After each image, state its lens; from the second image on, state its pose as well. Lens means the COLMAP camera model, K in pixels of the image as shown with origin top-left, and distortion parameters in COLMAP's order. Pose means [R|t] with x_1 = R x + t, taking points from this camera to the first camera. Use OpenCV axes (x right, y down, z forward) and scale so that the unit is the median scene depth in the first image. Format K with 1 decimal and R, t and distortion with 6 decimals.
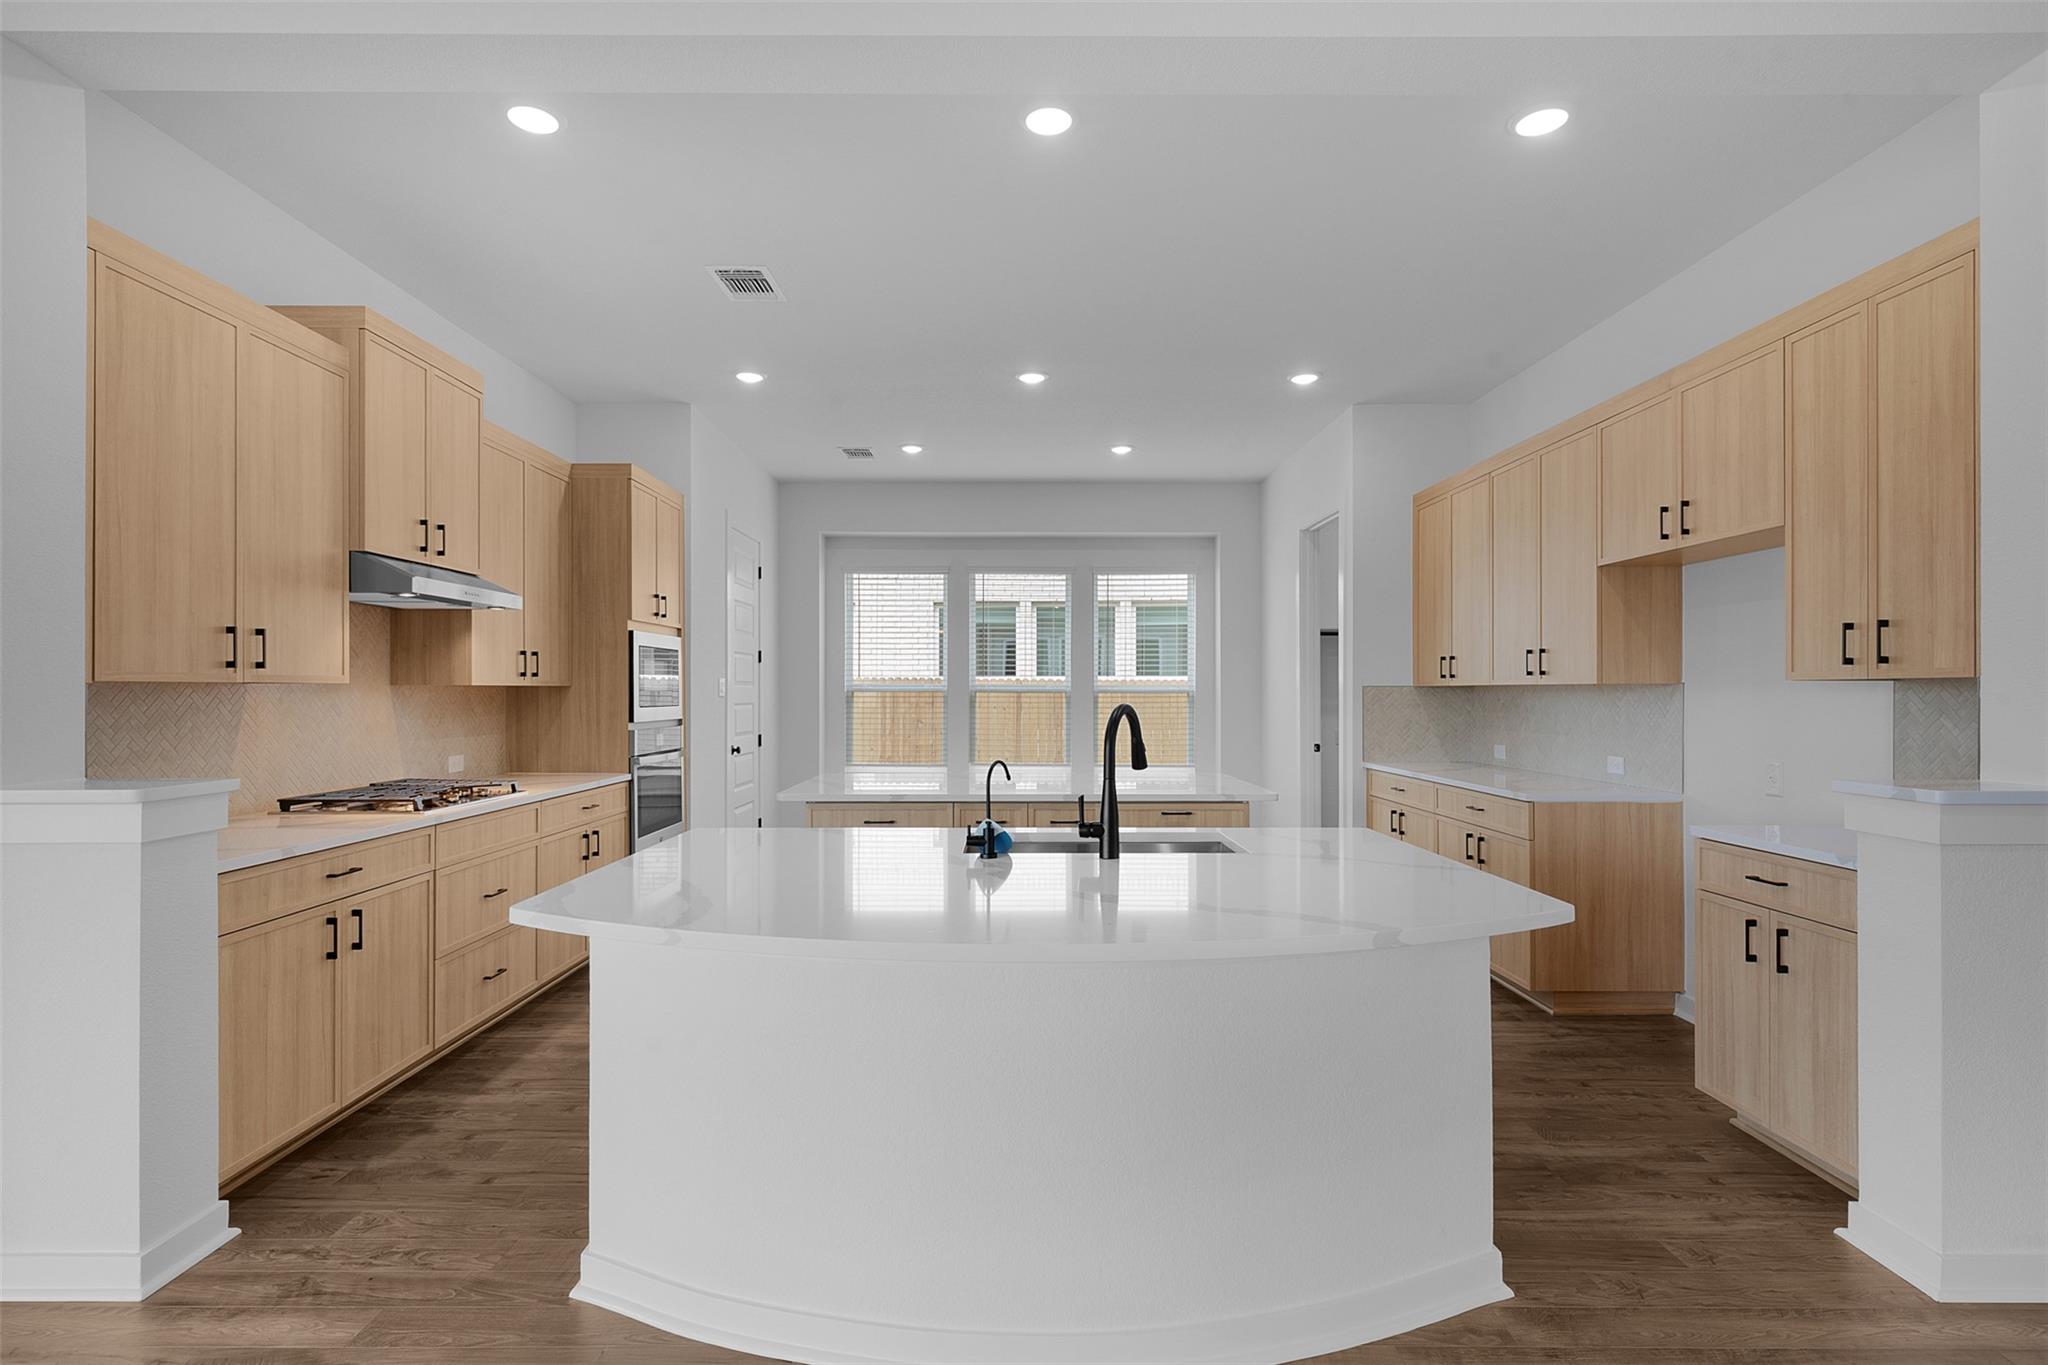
lens RADIAL K [[997.8, 0, 1031.5], [0, 997.8, 685.9], [0, 0, 1]] dist [0.004281, -0.001239]
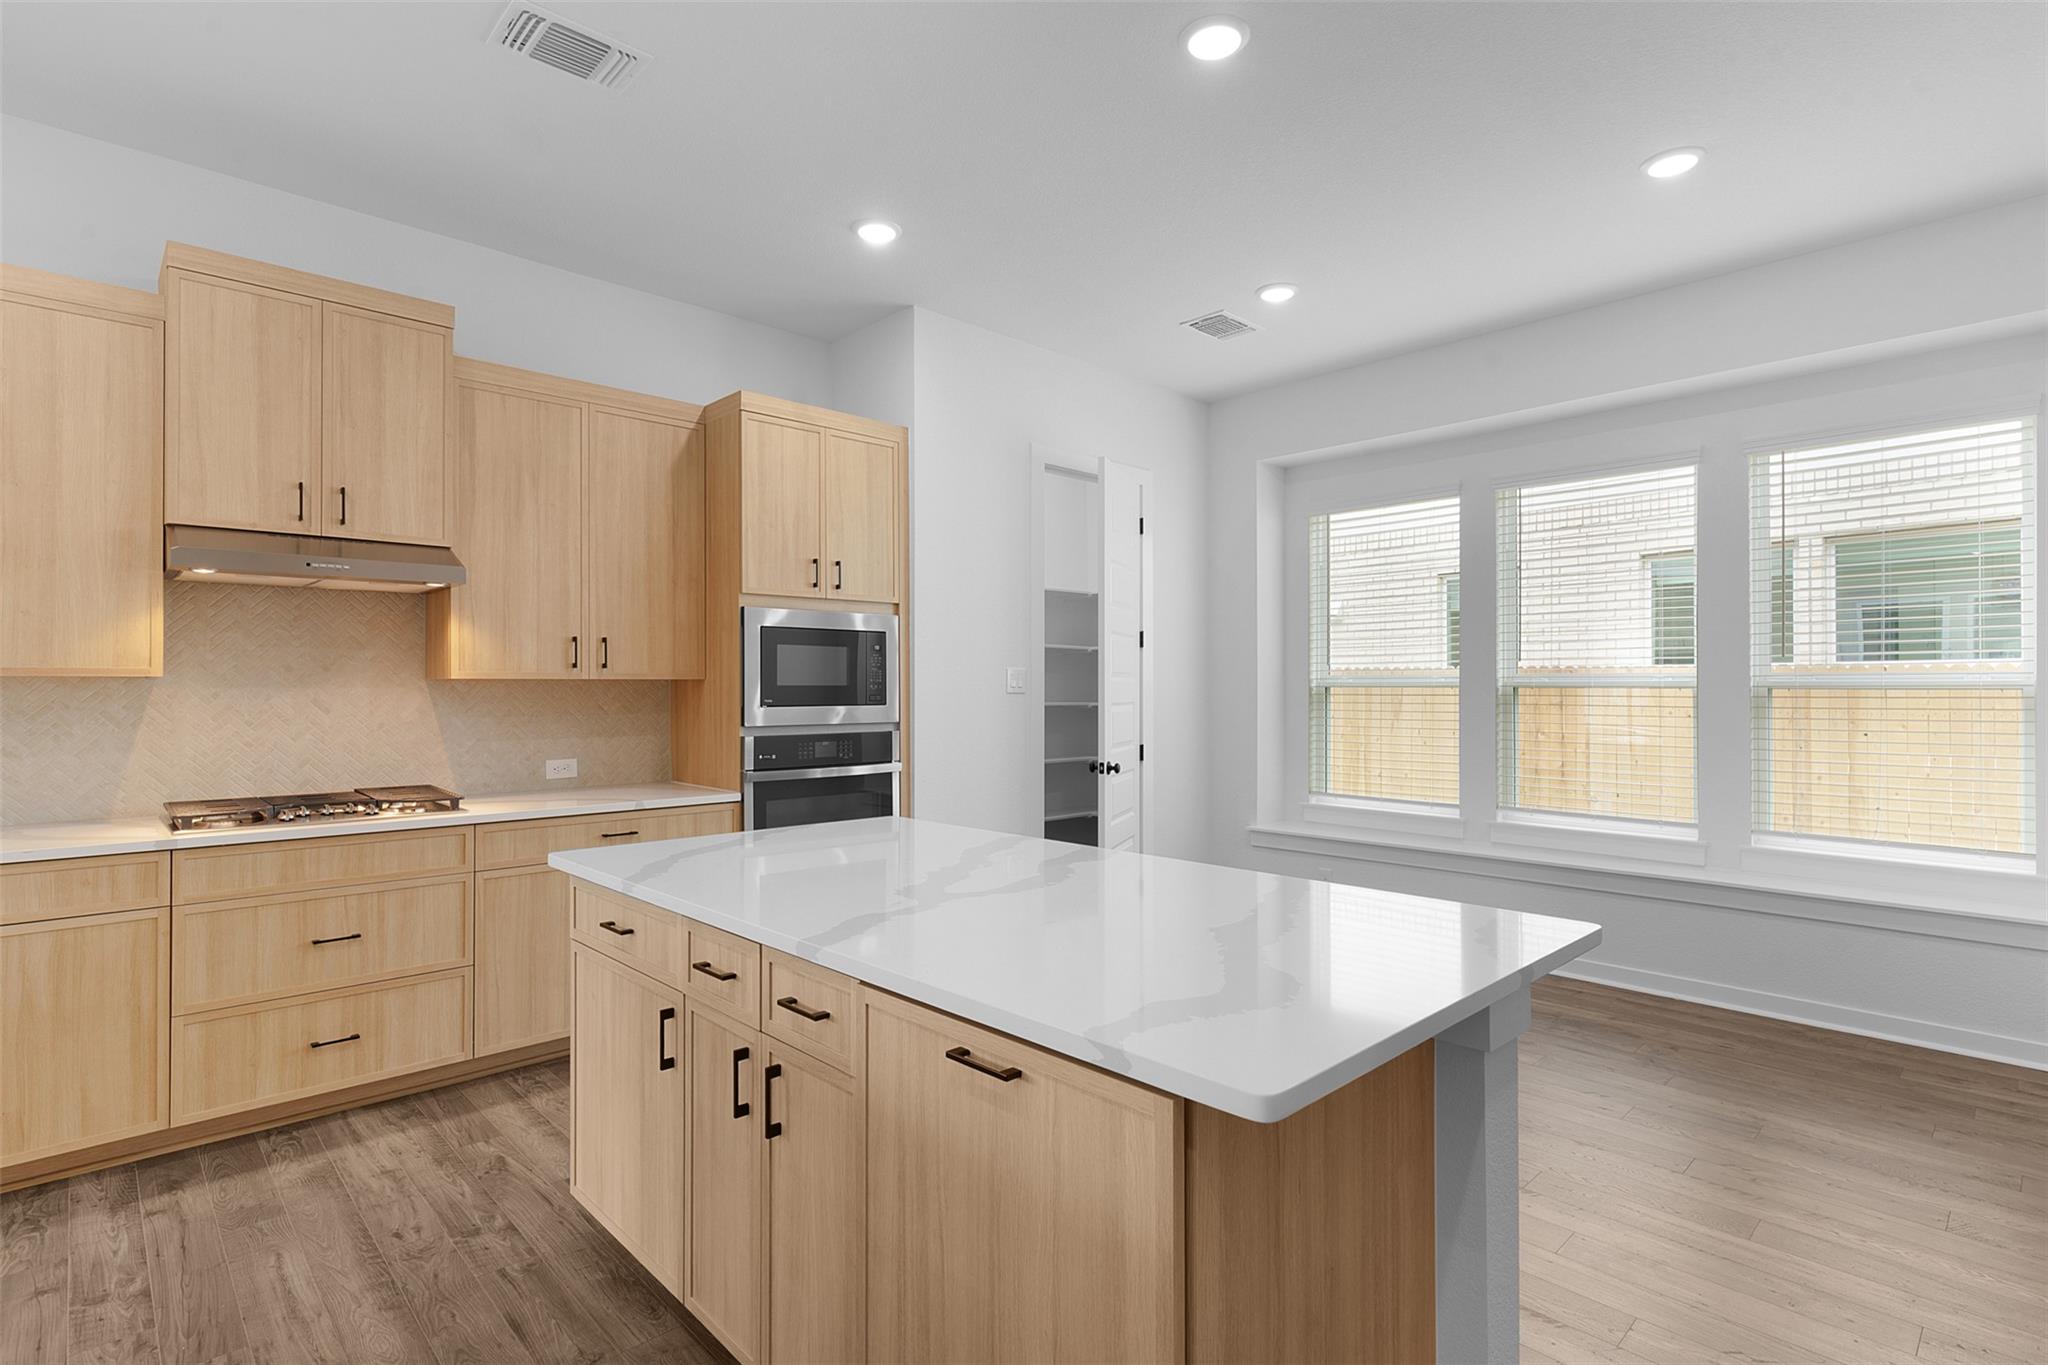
lens RADIAL K [[997.8, 0, 1023.4], [0, 997.8, 679.8], [0, 0, 1]] dist [0.004281, -0.001239]
pose [[0.678435, -0.003691, -0.734651, 0.456319], [0.003347, 0.999993, -0.001933, 0.004297], [0.734653, -0.001148, 0.678442, 0.931019]]
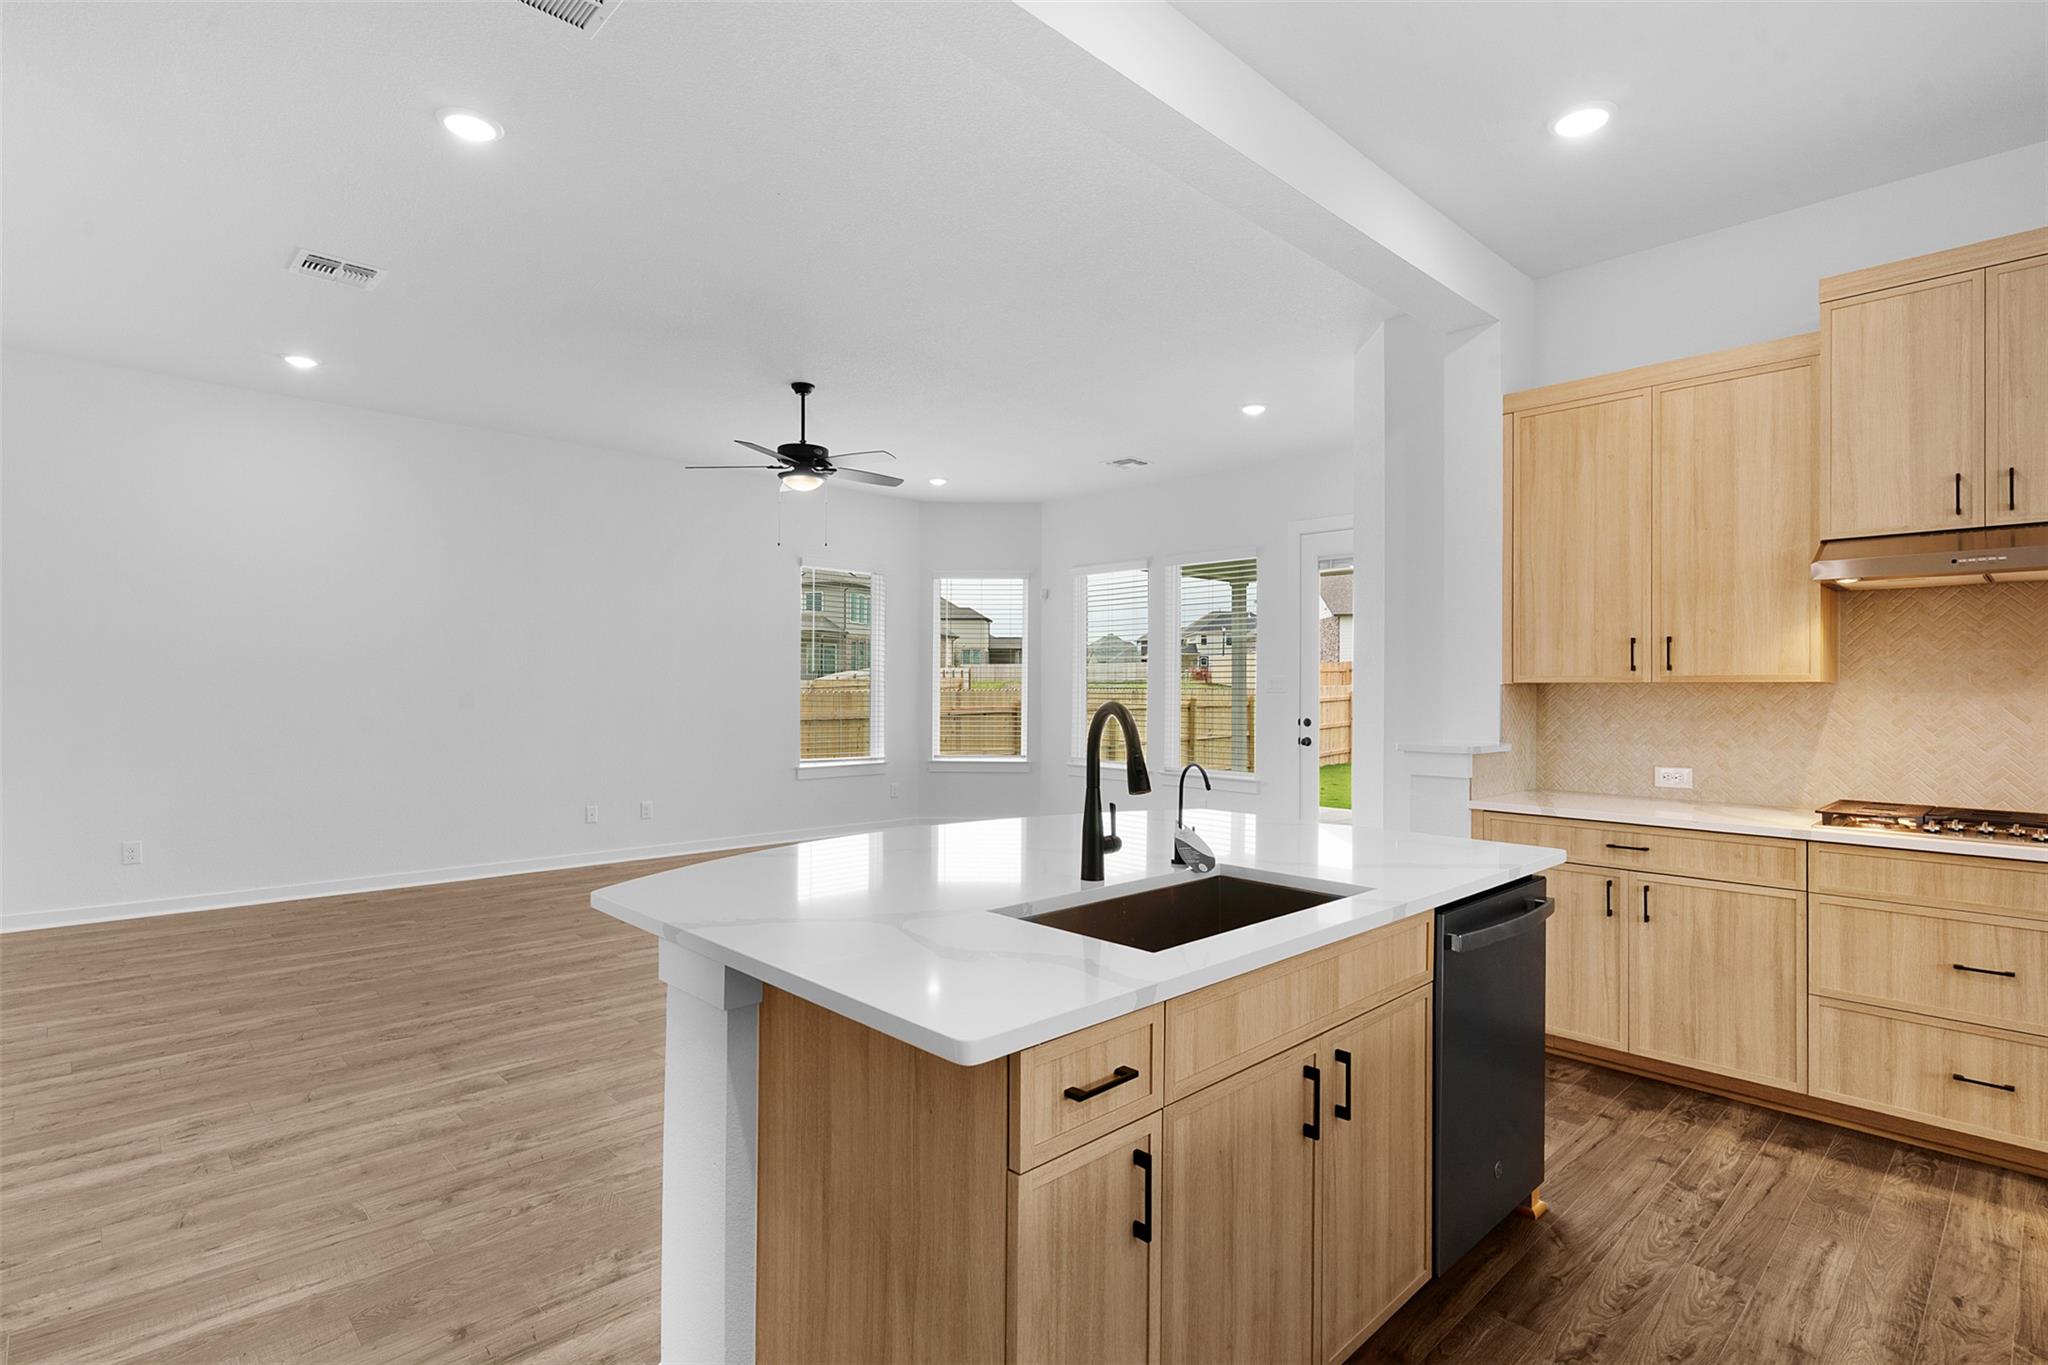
lens RADIAL K [[997.8, 0, 1012.2], [0, 997.8, 681.1], [0, 0, 1]] dist [0.004281, -0.001239]
pose [[-0.734690, -0.008813, -0.678345, 0.509524], [-0.002359, 0.999943, -0.010436, 0.008222], [0.678399, -0.006067, -0.734669, 1.141406]]
